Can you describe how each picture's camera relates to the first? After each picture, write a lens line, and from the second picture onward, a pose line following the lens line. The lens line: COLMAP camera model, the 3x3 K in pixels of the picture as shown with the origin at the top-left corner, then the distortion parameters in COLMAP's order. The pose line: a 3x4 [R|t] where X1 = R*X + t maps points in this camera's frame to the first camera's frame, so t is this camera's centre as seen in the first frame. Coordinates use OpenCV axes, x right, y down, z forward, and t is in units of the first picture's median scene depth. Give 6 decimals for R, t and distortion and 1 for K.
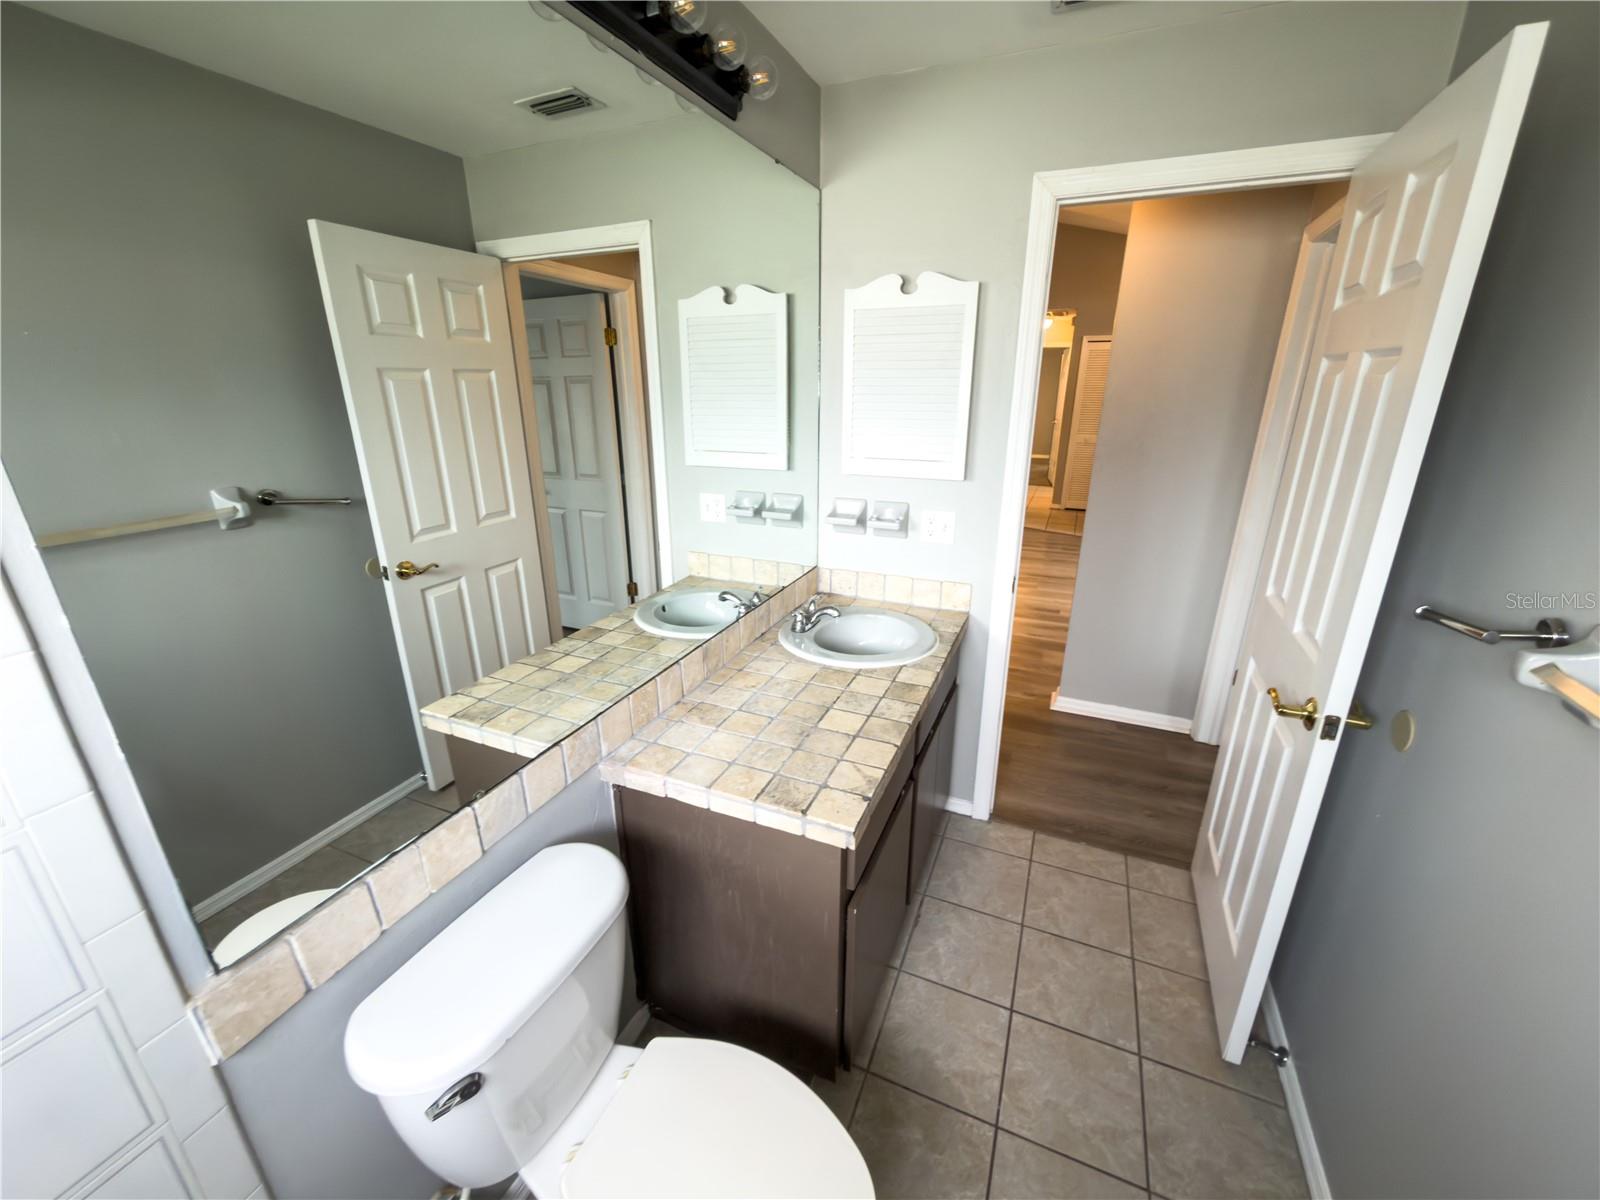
lens RADIAL K [[651.1, 0, 802.4], [0, 651.1, 599.7], [0, 0, 1]] dist [0.000402, -0.000133]
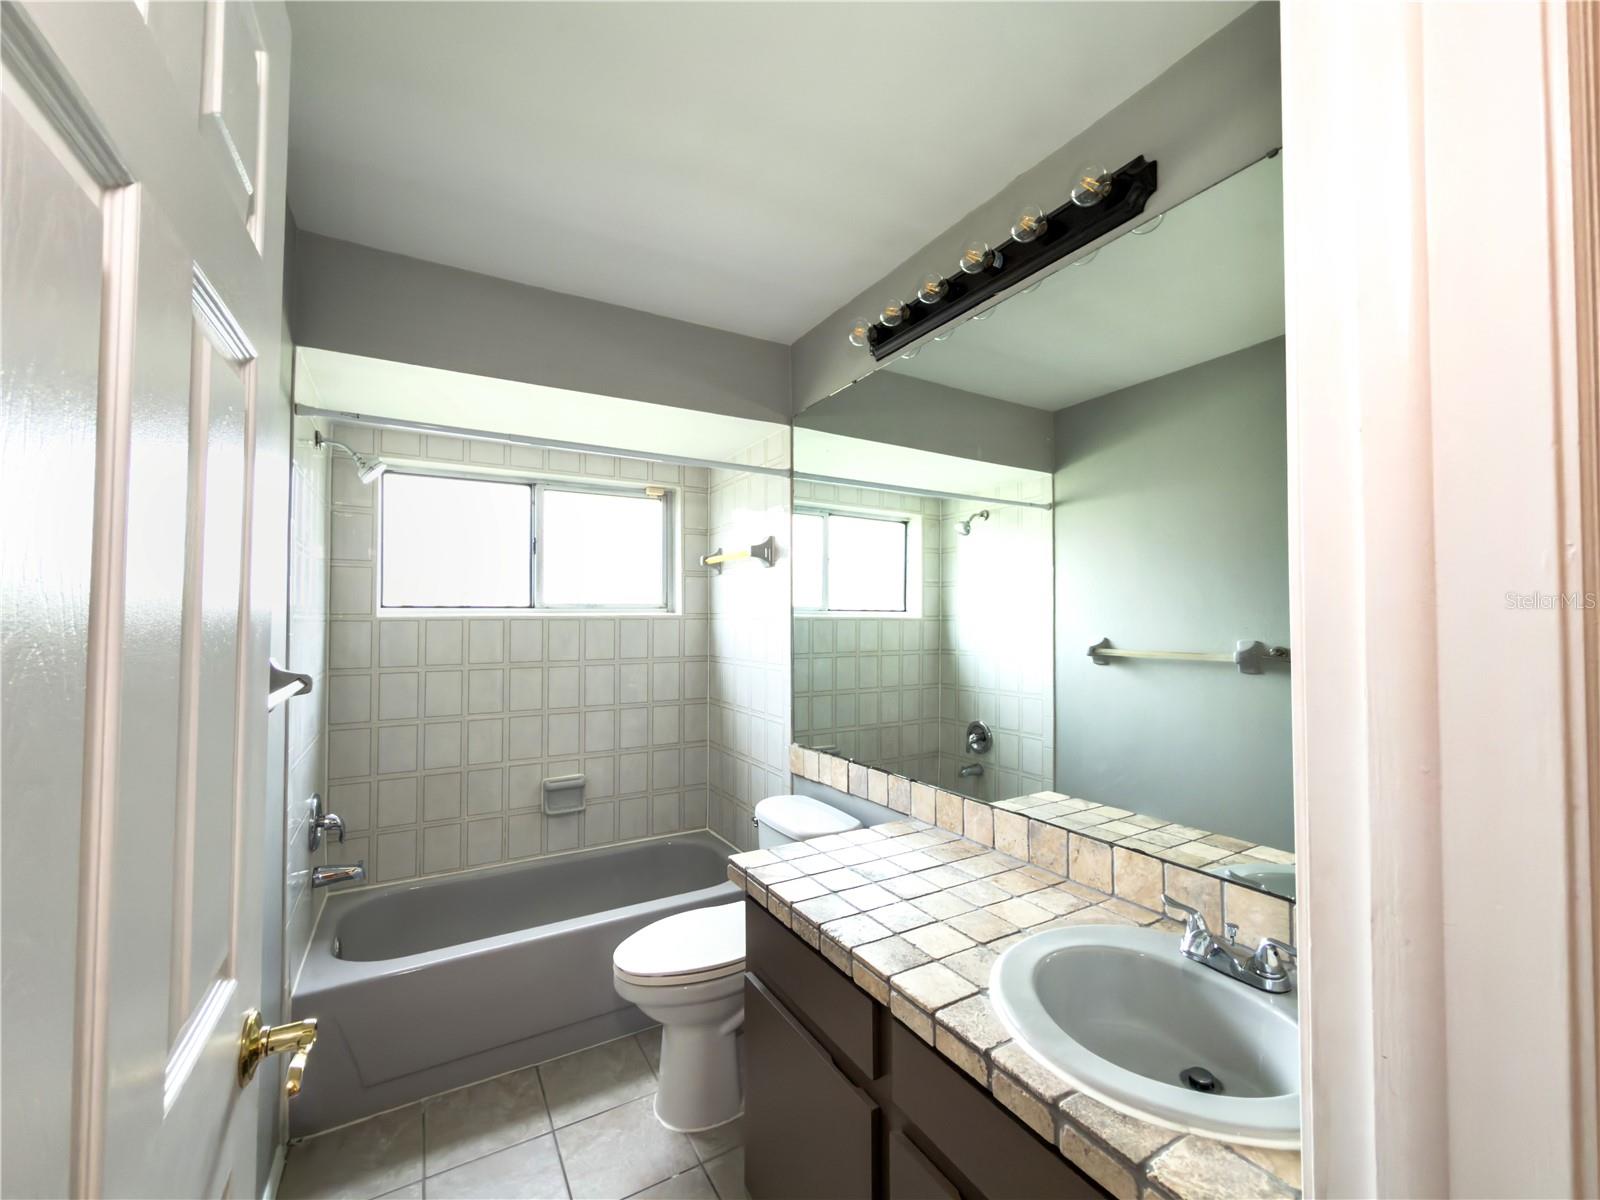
lens RADIAL K [[651.1, 0, 801.1], [0, 651.1, 602.8], [0, 0, 1]] dist [0.000402, -0.000133]
pose [[-0.583726, -0.008543, -0.811906, 0.831539], [-0.253809, 0.951755, 0.172463, -0.313750], [0.771262, 0.306741, -0.557732, 1.323239]]
